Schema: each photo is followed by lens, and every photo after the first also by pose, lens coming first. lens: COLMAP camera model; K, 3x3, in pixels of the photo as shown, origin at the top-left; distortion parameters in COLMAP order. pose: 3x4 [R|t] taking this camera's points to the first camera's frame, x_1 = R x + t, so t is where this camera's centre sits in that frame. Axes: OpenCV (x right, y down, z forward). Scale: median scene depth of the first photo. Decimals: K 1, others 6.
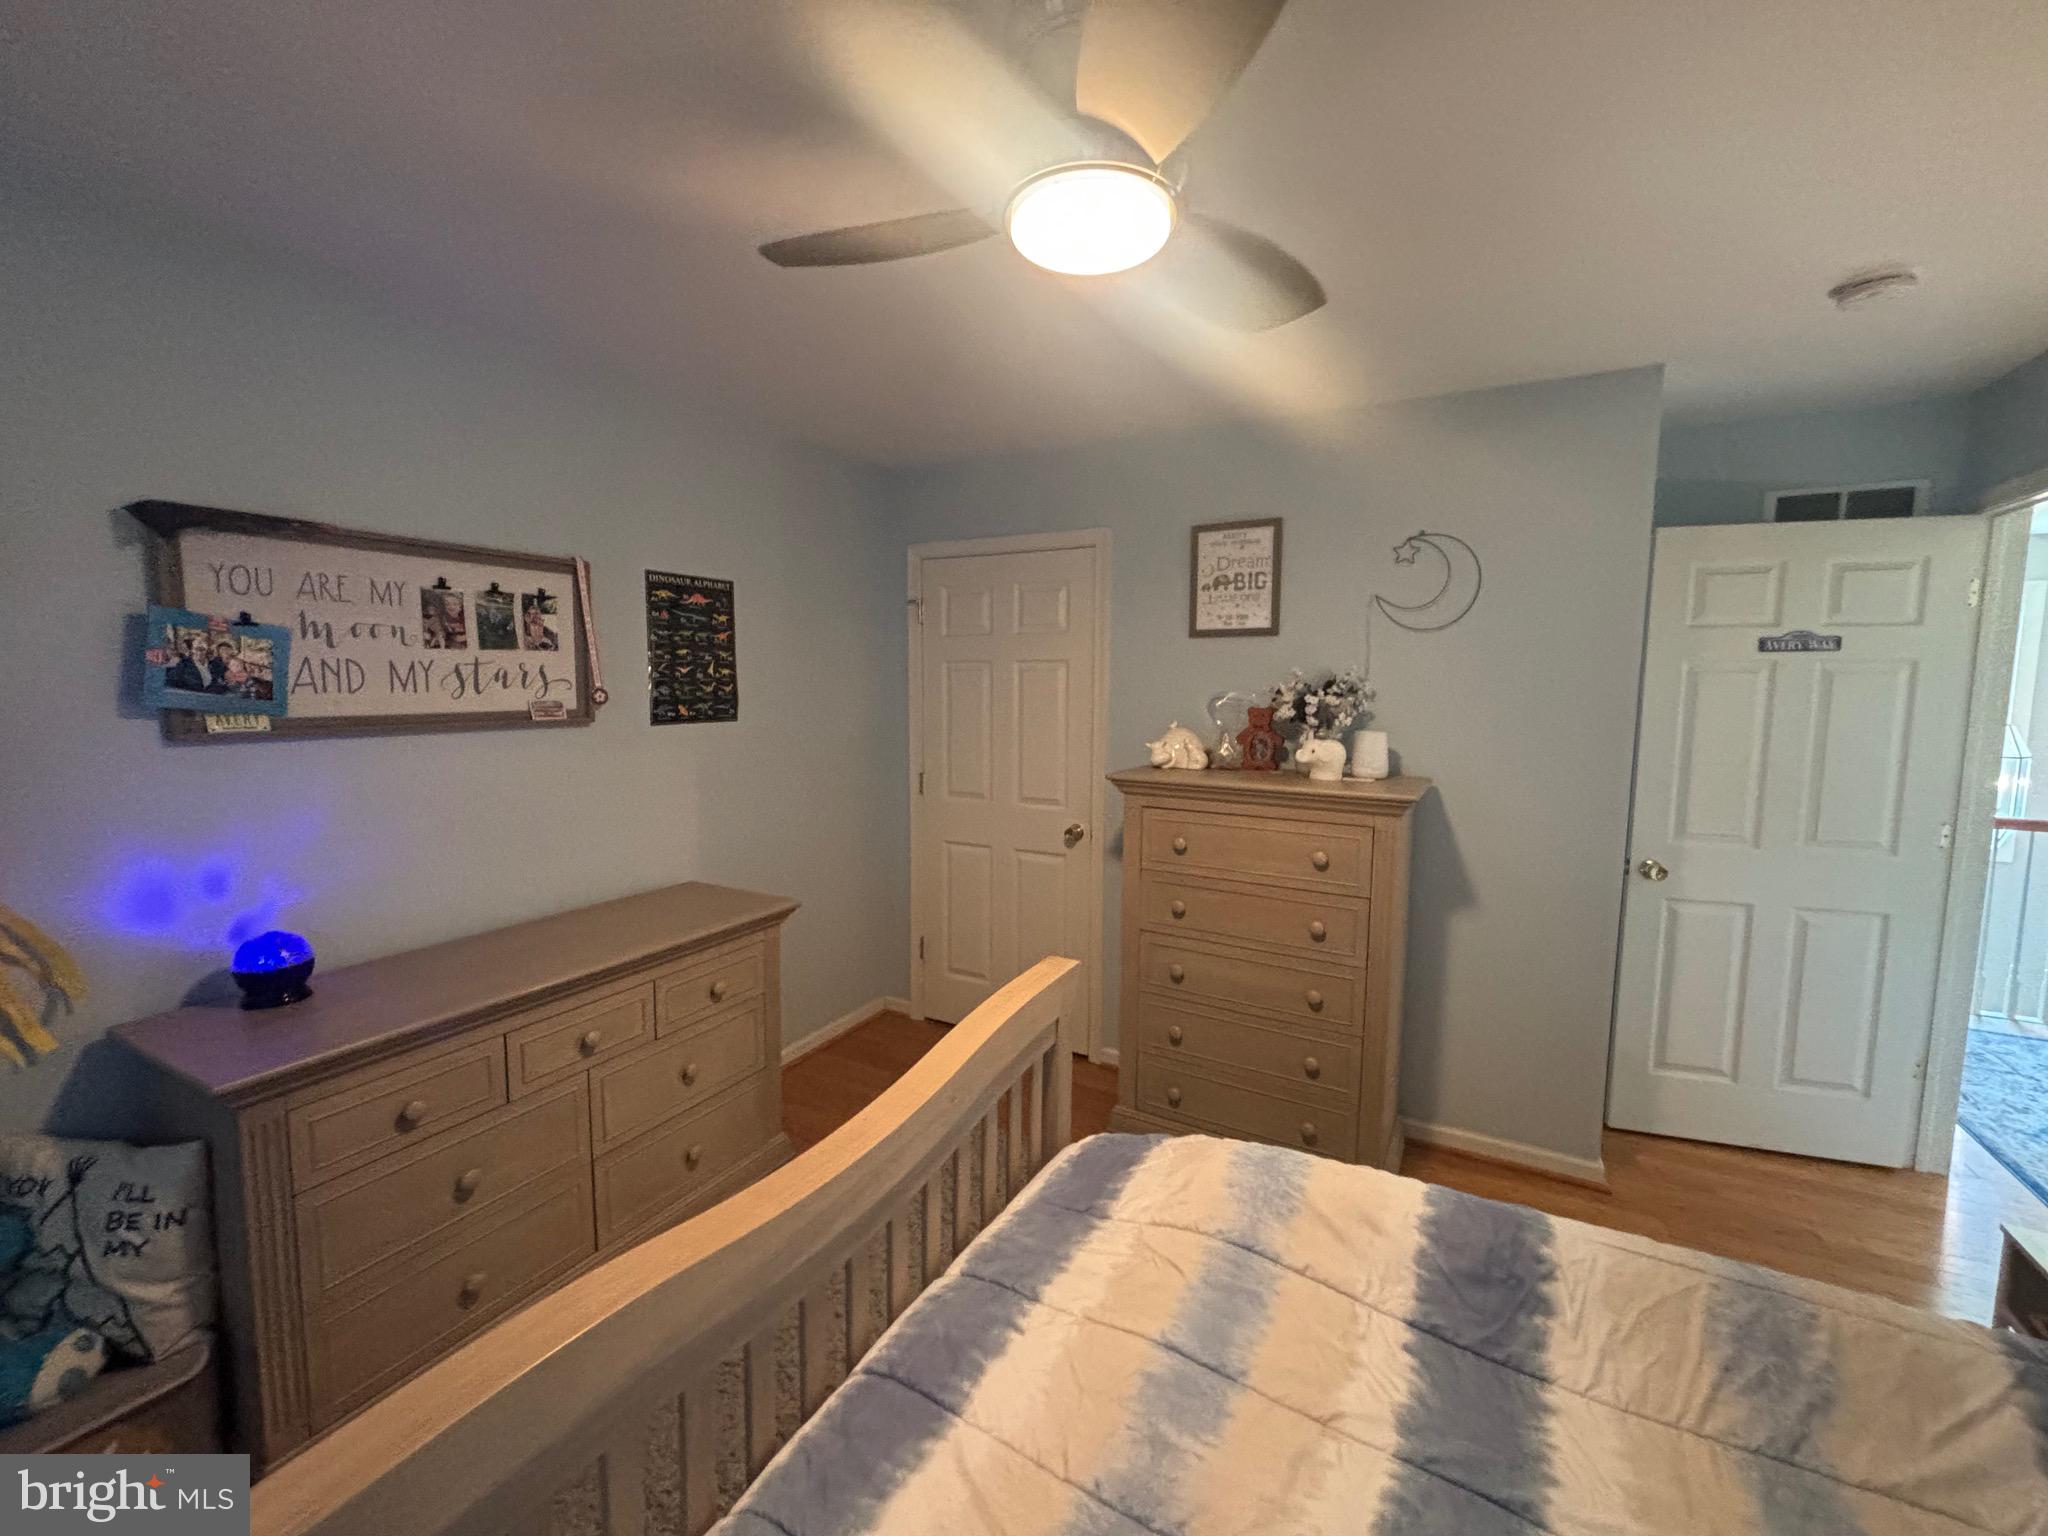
lens RADIAL K [[833.9, 0, 1024.0], [0, 833.9, 768.0], [0, 0, 1]] dist [0.000971, 0.000207]
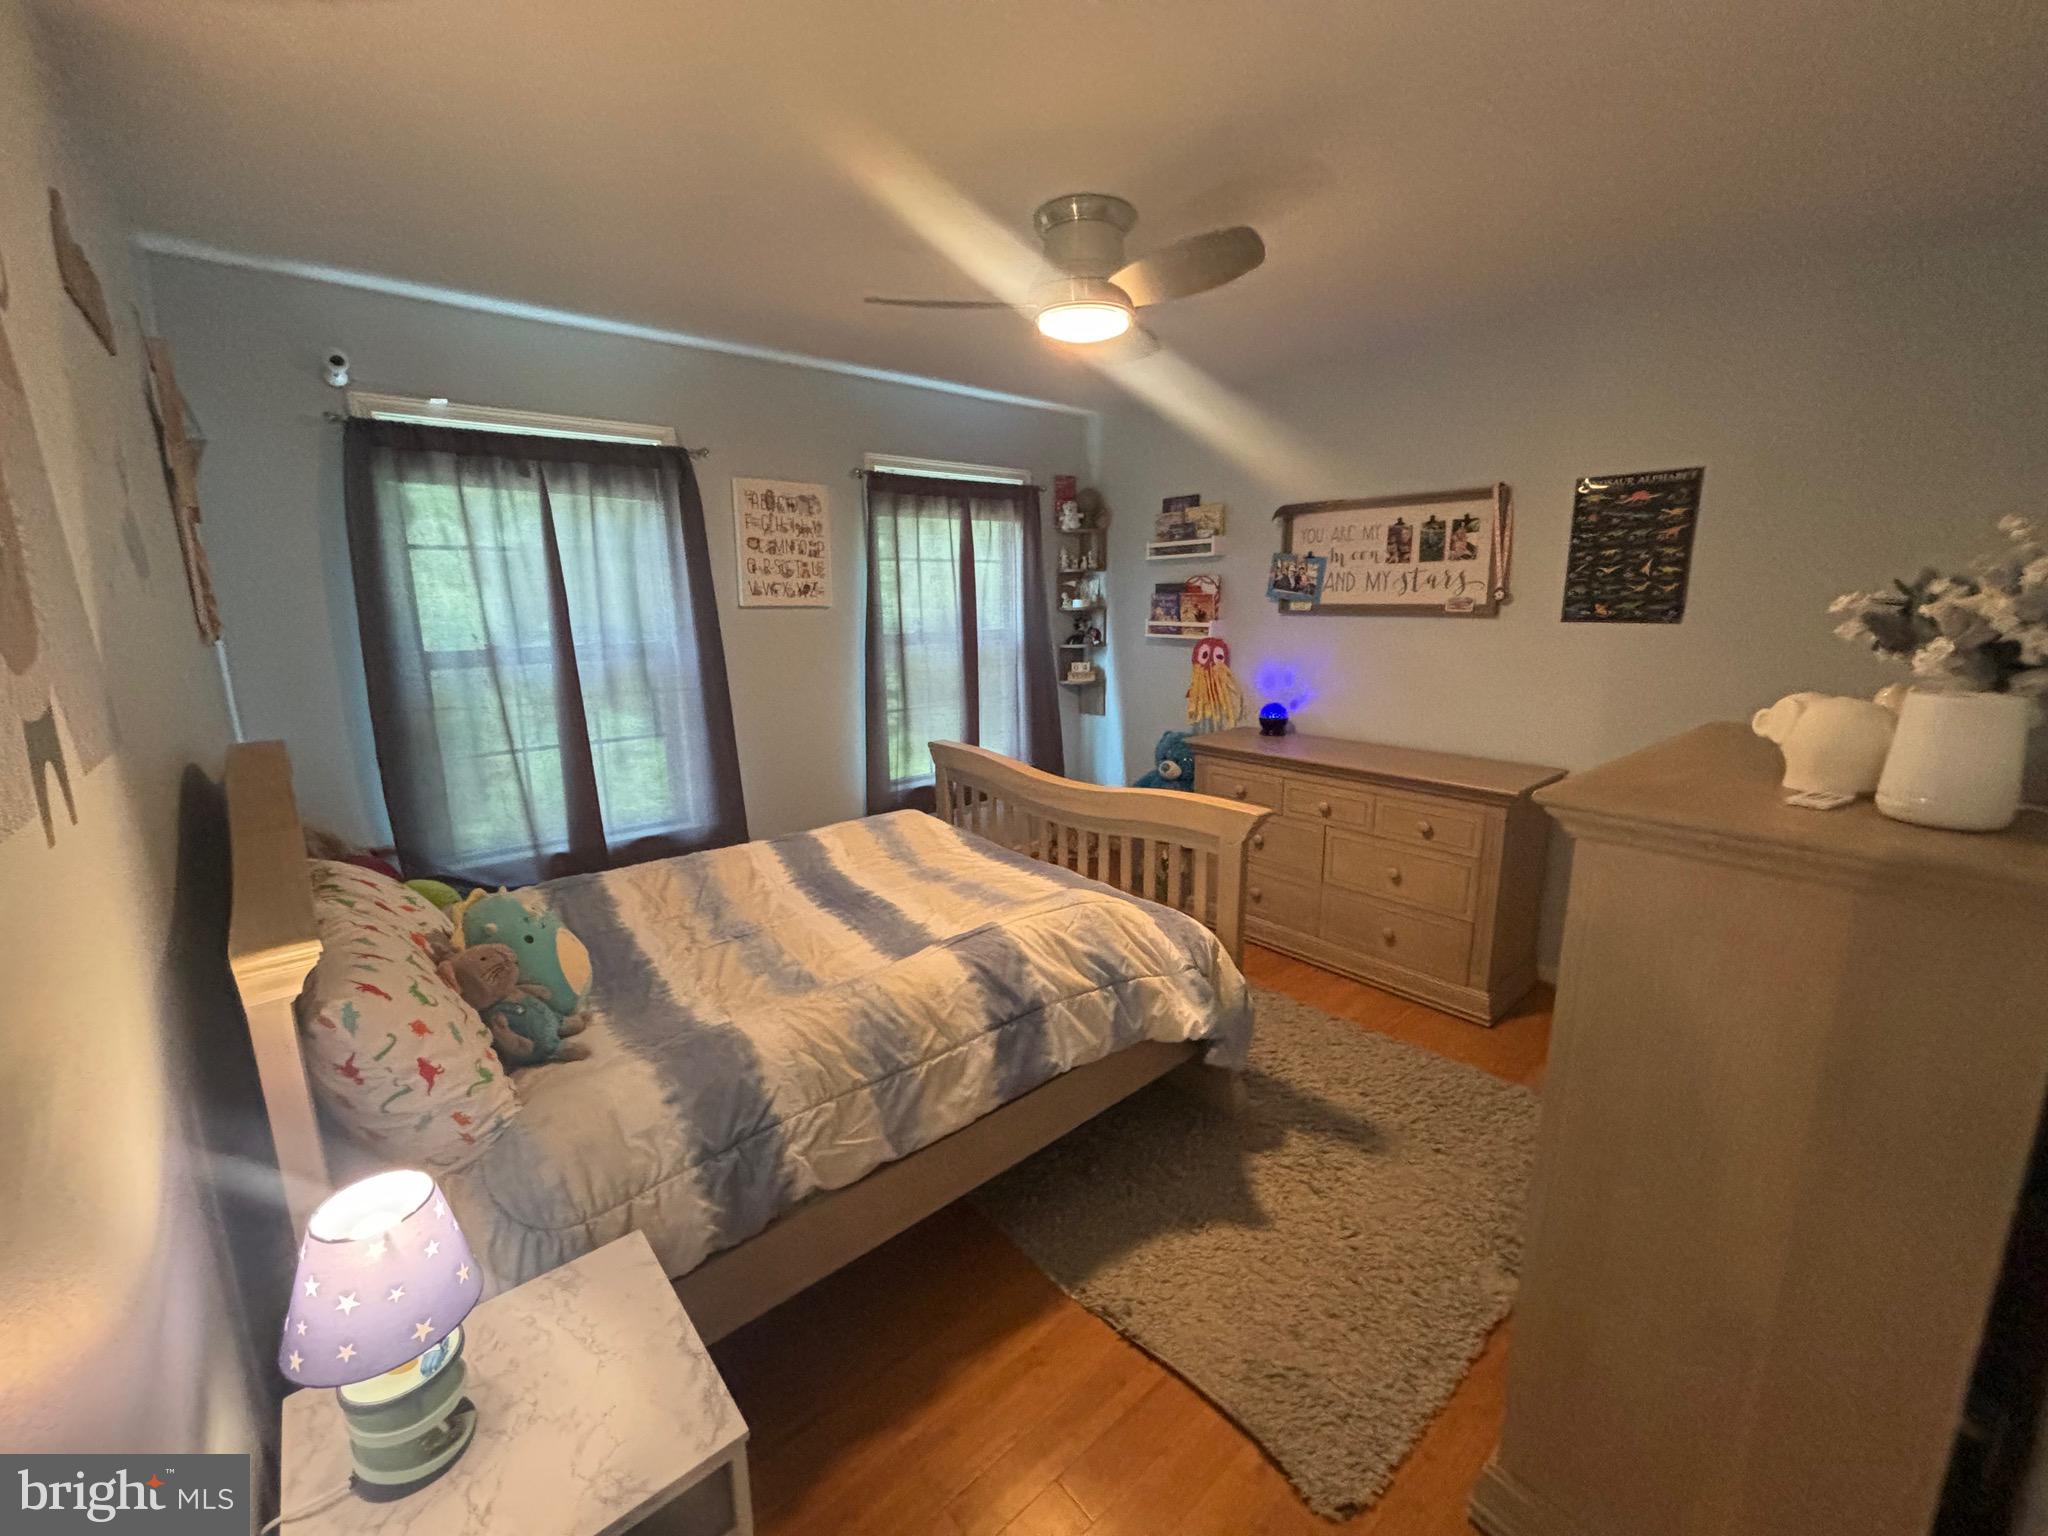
lens RADIAL K [[833.9, 0, 1024.0], [0, 833.9, 768.0], [0, 0, 1]] dist [0.000971, 0.000207]
pose [[-0.347303, 0.192912, -0.917696, 0.991753], [-0.090252, 0.967192, 0.237473, -0.070490], [0.933400, 0.165299, -0.318498, 0.814165]]
